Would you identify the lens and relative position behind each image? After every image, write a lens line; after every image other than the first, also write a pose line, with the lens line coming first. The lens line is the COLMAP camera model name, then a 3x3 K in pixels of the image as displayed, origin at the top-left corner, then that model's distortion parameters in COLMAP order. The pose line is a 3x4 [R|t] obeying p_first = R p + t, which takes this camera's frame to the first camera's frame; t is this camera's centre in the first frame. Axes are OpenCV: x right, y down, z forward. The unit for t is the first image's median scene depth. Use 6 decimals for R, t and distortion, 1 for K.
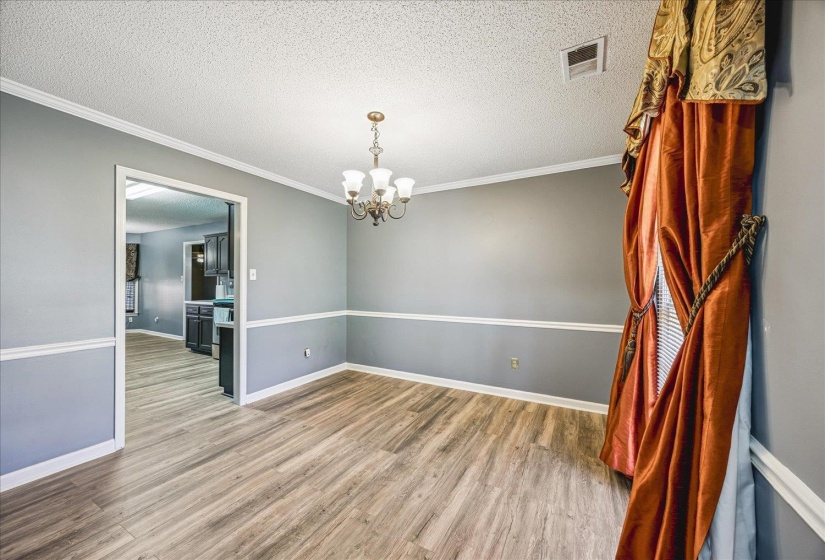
lens RADIAL K [[315.1, 0, 413.3], [0, 315.1, 283.3], [0, 0, 1]] dist [0.002601, 0.000484]
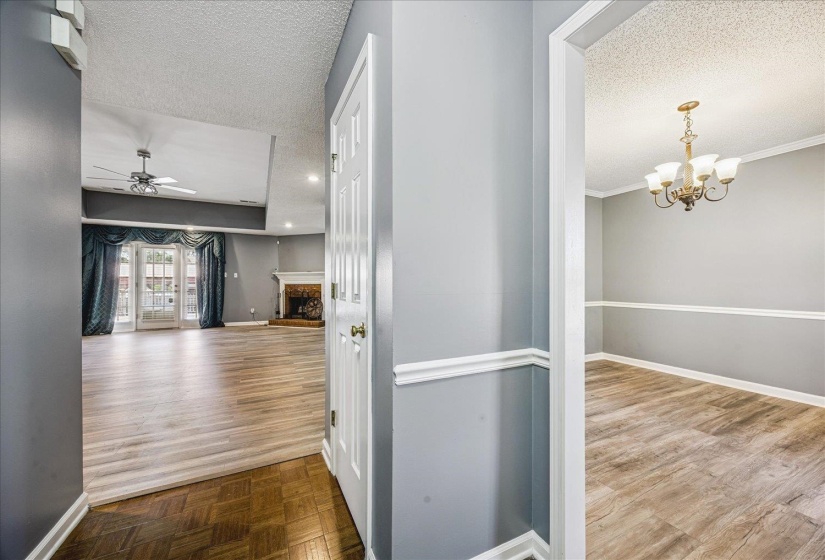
lens RADIAL K [[315.1, 0, 409.2], [0, 315.1, 283.6], [0, 0, 1]] dist [0.002601, 0.000484]
pose [[0.820367, -0.004558, -0.571819, -0.241973], [0.003830, 0.999990, -0.002475, 0.048838], [0.571825, -0.000160, 0.820376, -0.331169]]
